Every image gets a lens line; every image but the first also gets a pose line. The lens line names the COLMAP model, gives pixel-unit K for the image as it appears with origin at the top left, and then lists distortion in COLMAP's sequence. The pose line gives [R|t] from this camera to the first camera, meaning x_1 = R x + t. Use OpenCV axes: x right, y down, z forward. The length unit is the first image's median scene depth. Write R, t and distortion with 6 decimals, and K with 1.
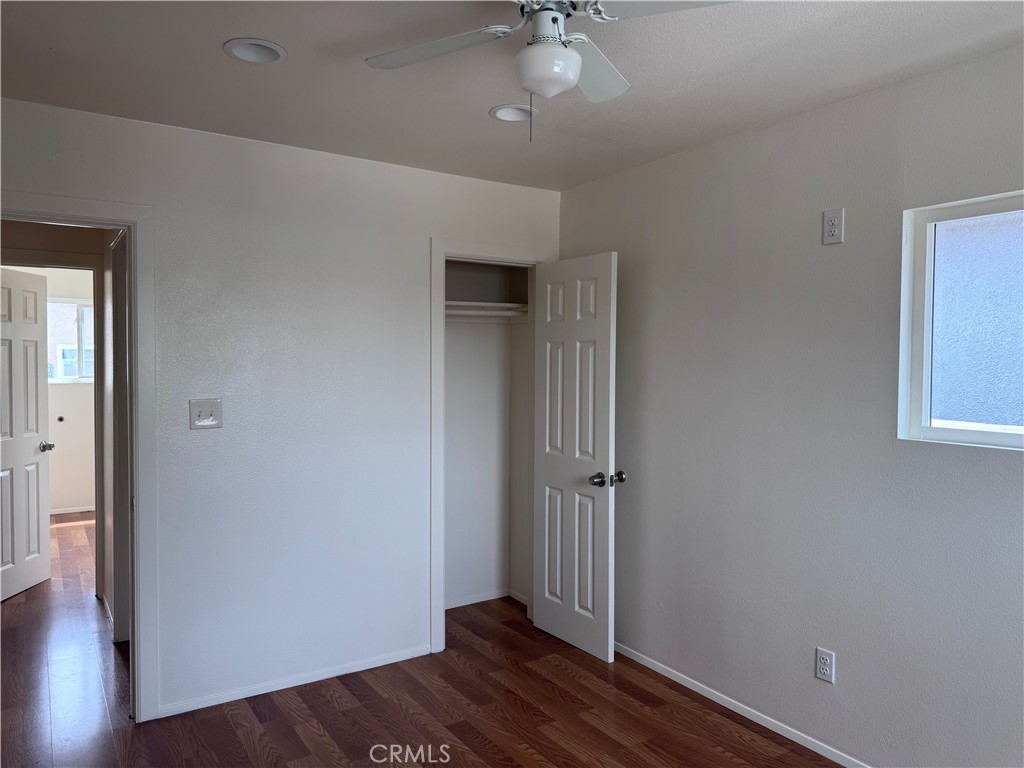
lens RADIAL K [[731.5, 0, 514.6], [0, 731.5, 379.9], [0, 0, 1]] dist [0.003536, -0.002725]
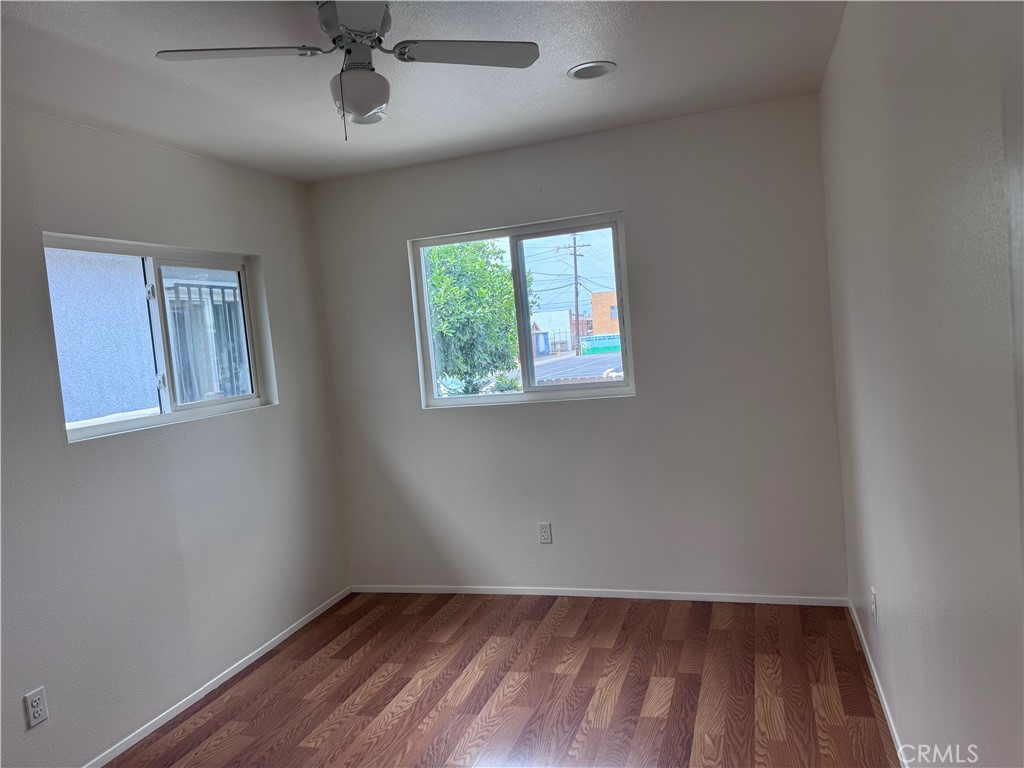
lens RADIAL K [[731.5, 0, 514.6], [0, 731.5, 379.9], [0, 0, 1]] dist [0.003536, -0.002725]
pose [[-0.620952, -0.000331, 0.783848, -0.868886], [0.107616, 0.990495, 0.085670, -0.037962], [-0.776426, 0.137552, -0.615014, 1.453468]]
